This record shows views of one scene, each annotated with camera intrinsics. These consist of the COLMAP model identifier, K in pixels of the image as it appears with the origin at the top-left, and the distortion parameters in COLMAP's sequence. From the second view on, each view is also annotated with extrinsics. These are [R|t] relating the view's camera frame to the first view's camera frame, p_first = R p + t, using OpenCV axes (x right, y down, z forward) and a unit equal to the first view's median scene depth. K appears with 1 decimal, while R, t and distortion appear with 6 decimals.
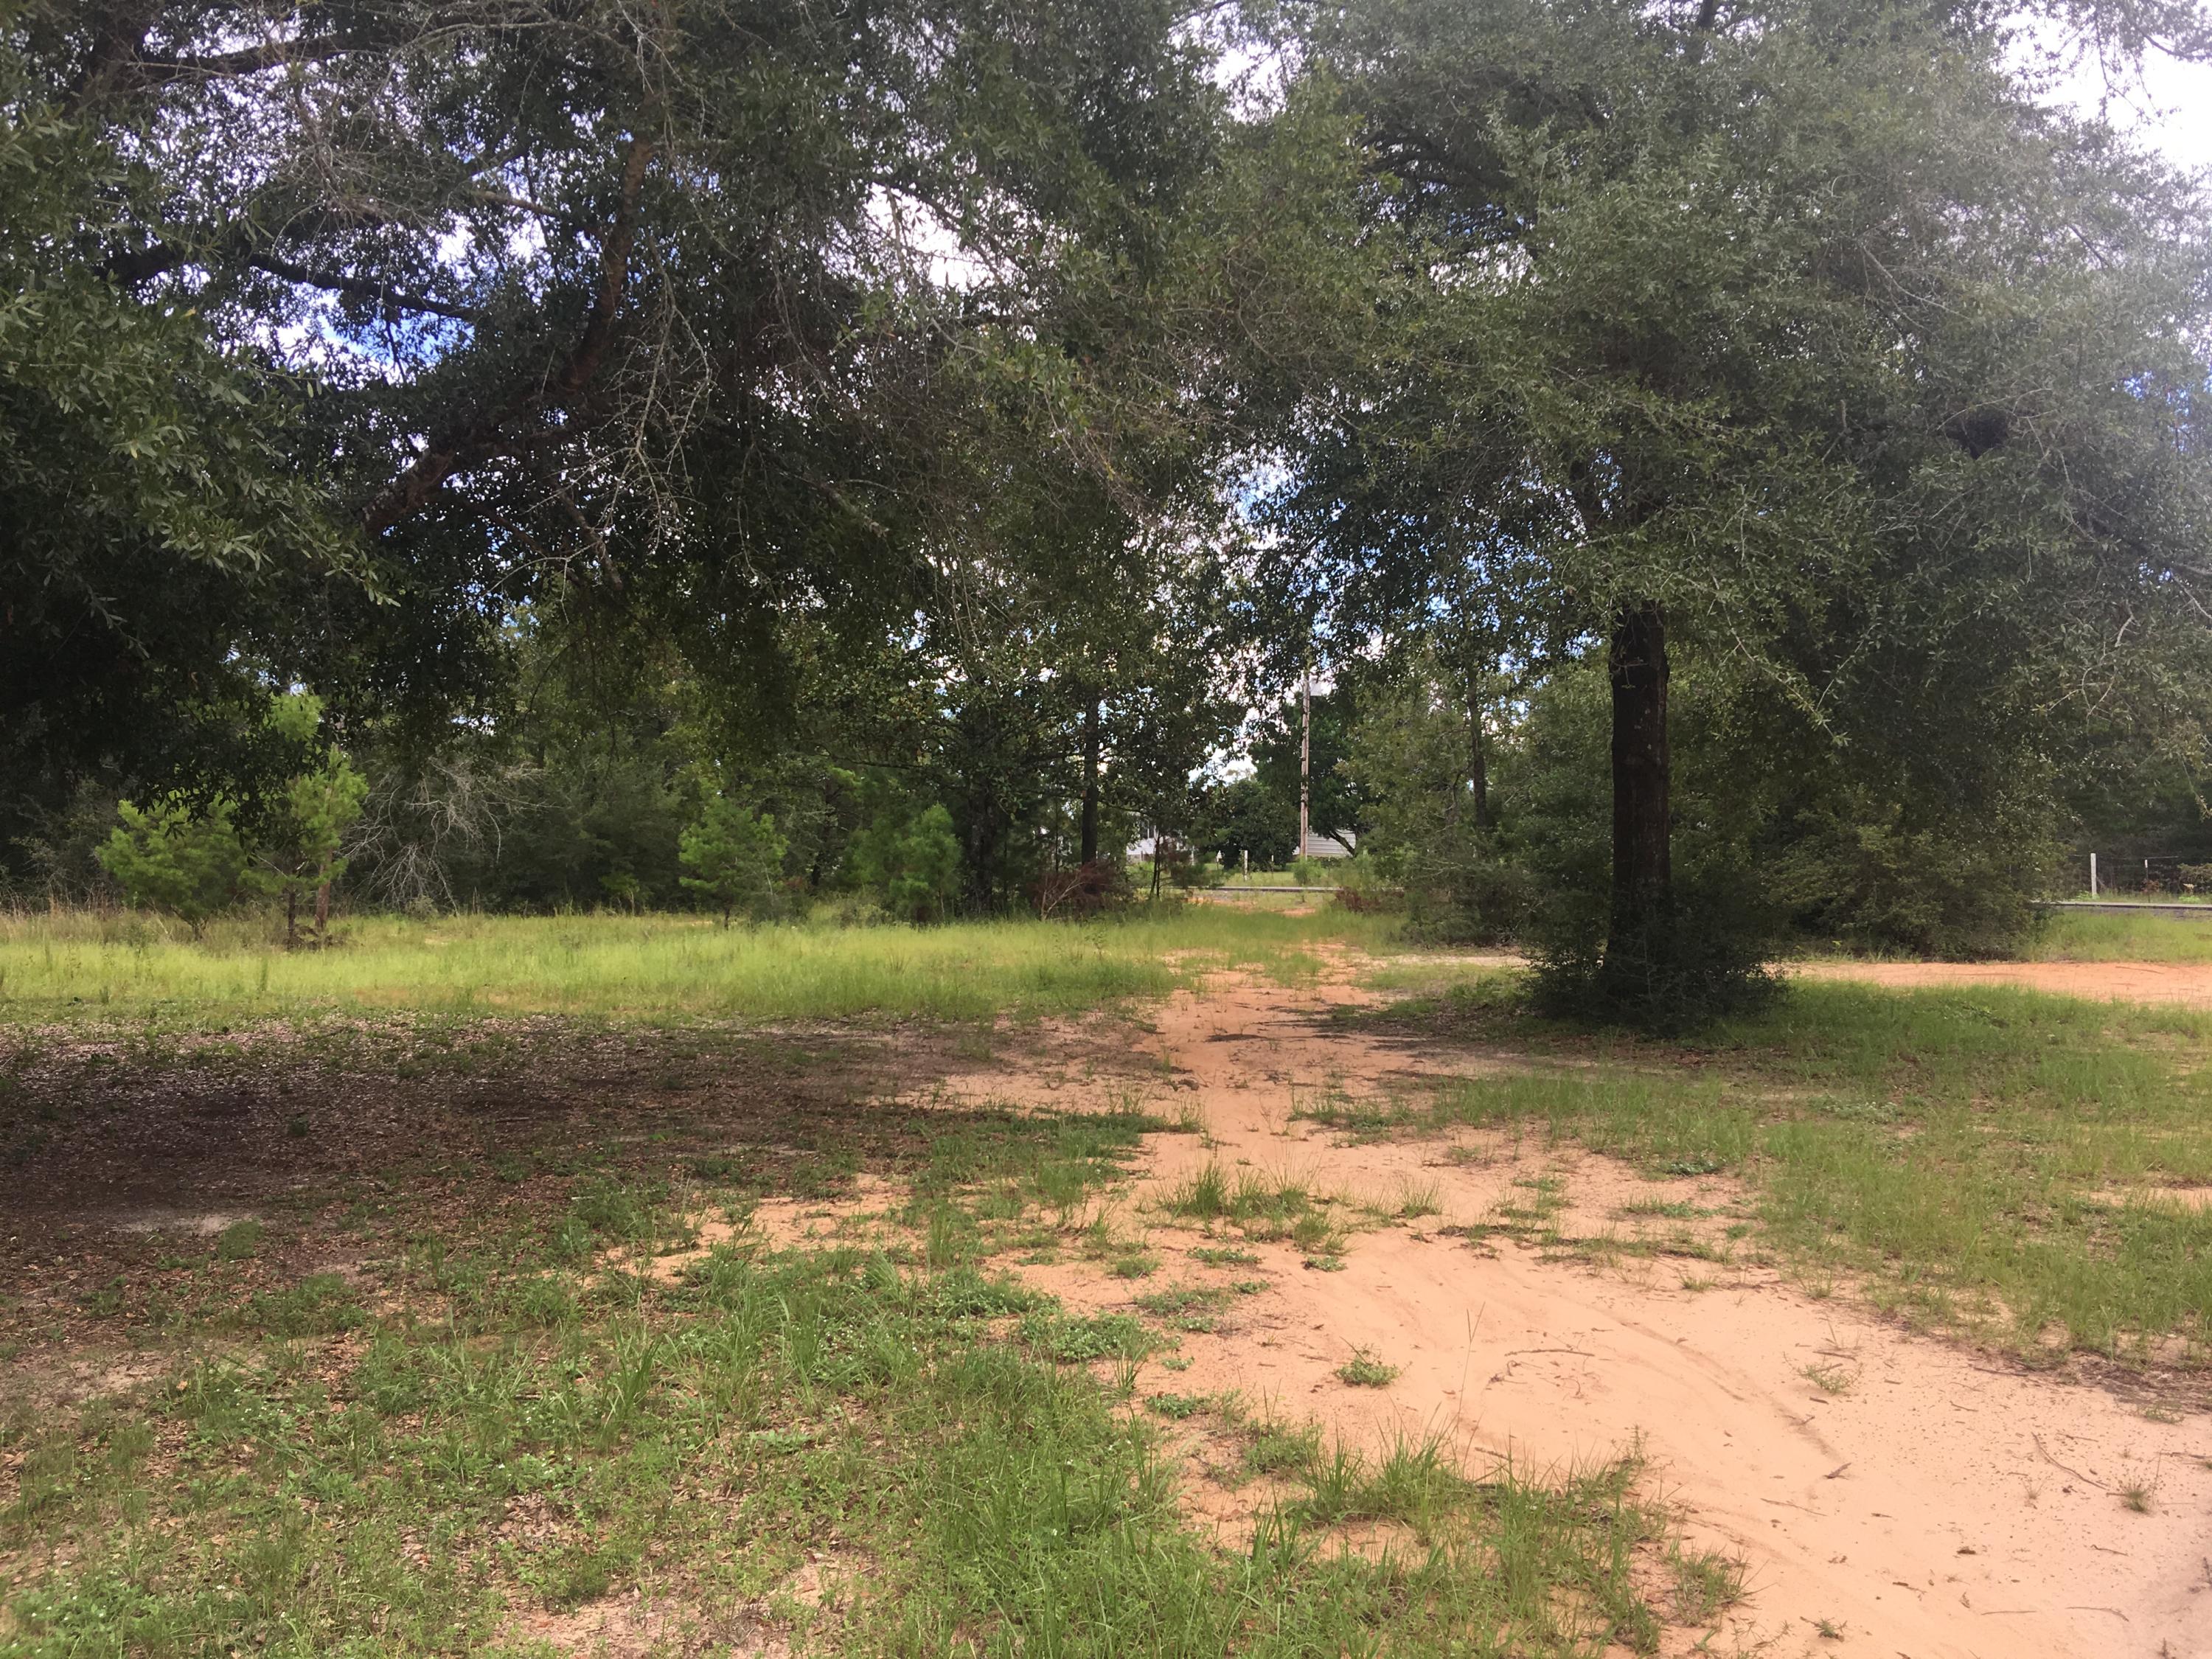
lens RADIAL K [[1853.9, 0, 1011.9], [0, 1853.9, 767.8], [0, 0, 1]] dist [0.063292, -0.061355]
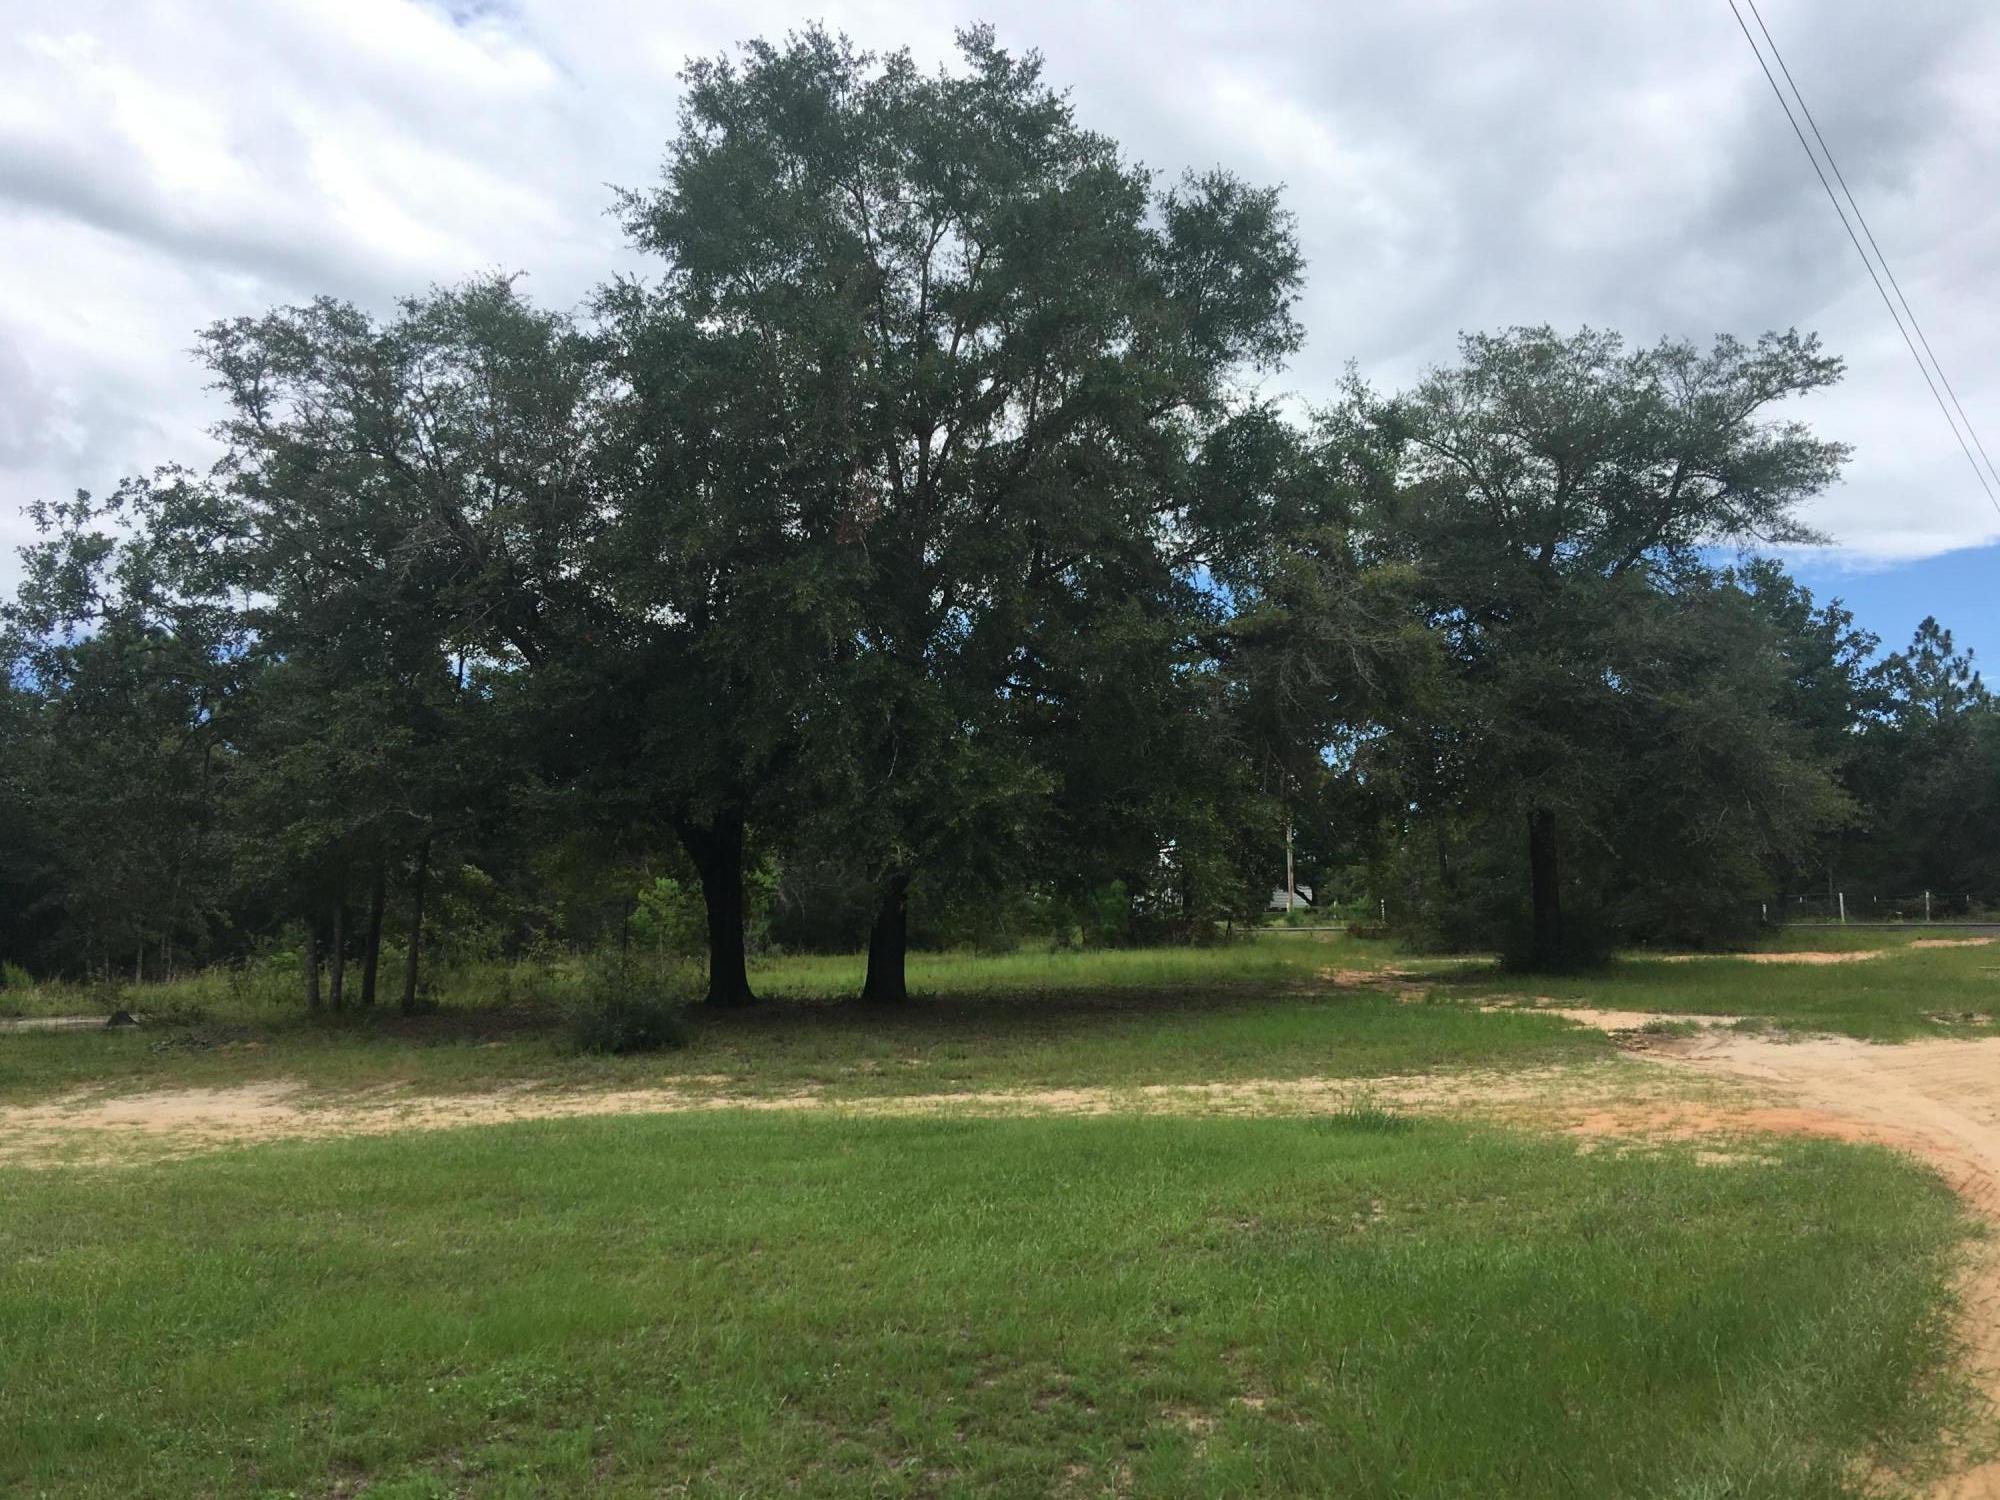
lens RADIAL K [[1676.2, 0, 914.9], [0, 1676.2, 694.2], [0, 0, 1]] dist [0.063292, -0.061355]
pose [[0.999555, -0.021469, -0.020703, -0.268610], [0.019688, 0.996381, -0.082682, -0.032795], [0.022403, 0.082238, 0.996361, -0.759623]]
